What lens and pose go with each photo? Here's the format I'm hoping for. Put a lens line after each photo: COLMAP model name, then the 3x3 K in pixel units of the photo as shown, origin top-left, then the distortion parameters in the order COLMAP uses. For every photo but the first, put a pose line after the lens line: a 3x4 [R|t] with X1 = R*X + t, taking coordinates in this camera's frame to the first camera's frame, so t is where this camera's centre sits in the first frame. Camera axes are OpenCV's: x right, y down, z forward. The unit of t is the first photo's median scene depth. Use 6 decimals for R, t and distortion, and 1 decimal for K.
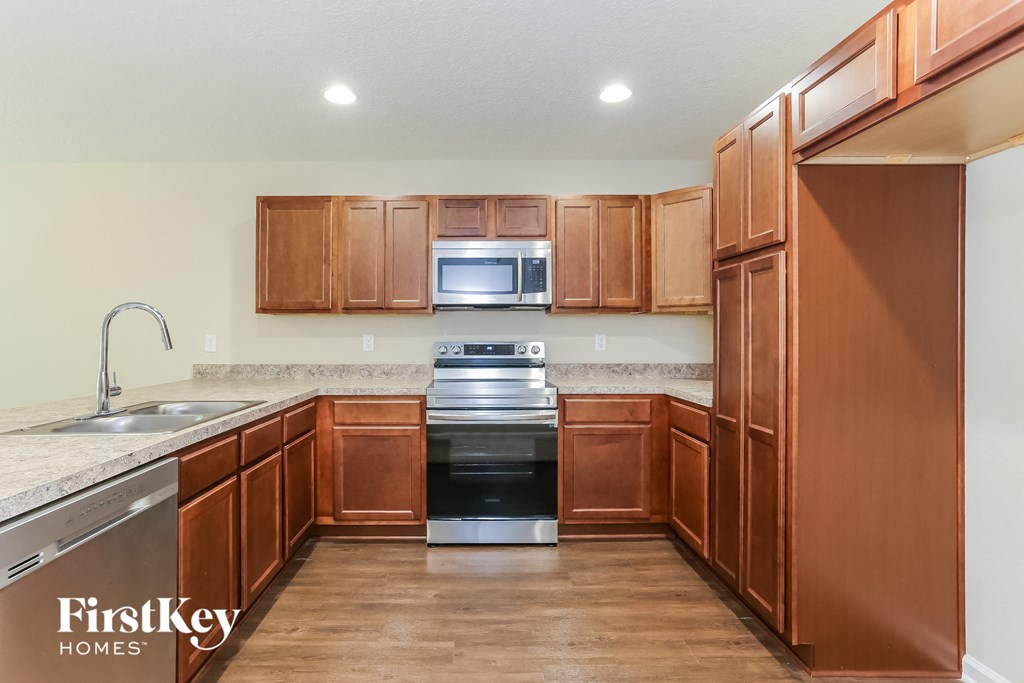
lens RADIAL K [[515.3, 0, 513.1], [0, 515.3, 337.3], [0, 0, 1]] dist [-0.023632, 0.012633]
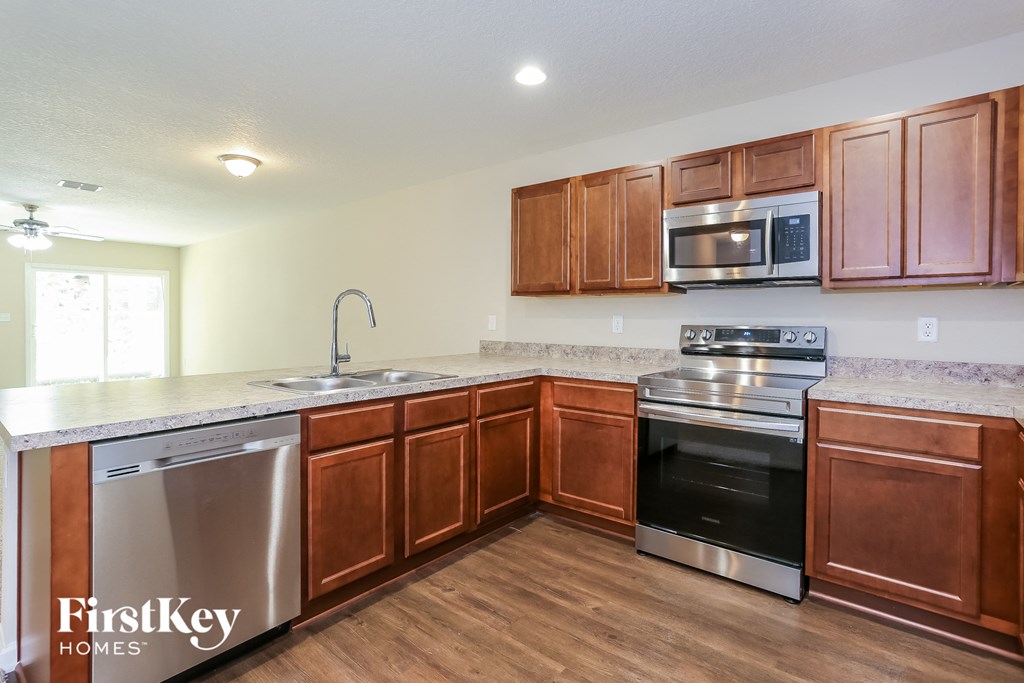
lens RADIAL K [[515.3, 0, 479.5], [0, 515.3, 322.5], [0, 0, 1]] dist [-0.023632, 0.012633]
pose [[0.758431, 0.013944, -0.651604, 0.196769], [-0.008727, 0.999899, 0.011241, -0.002013], [0.651695, -0.002839, 0.758476, 0.140355]]
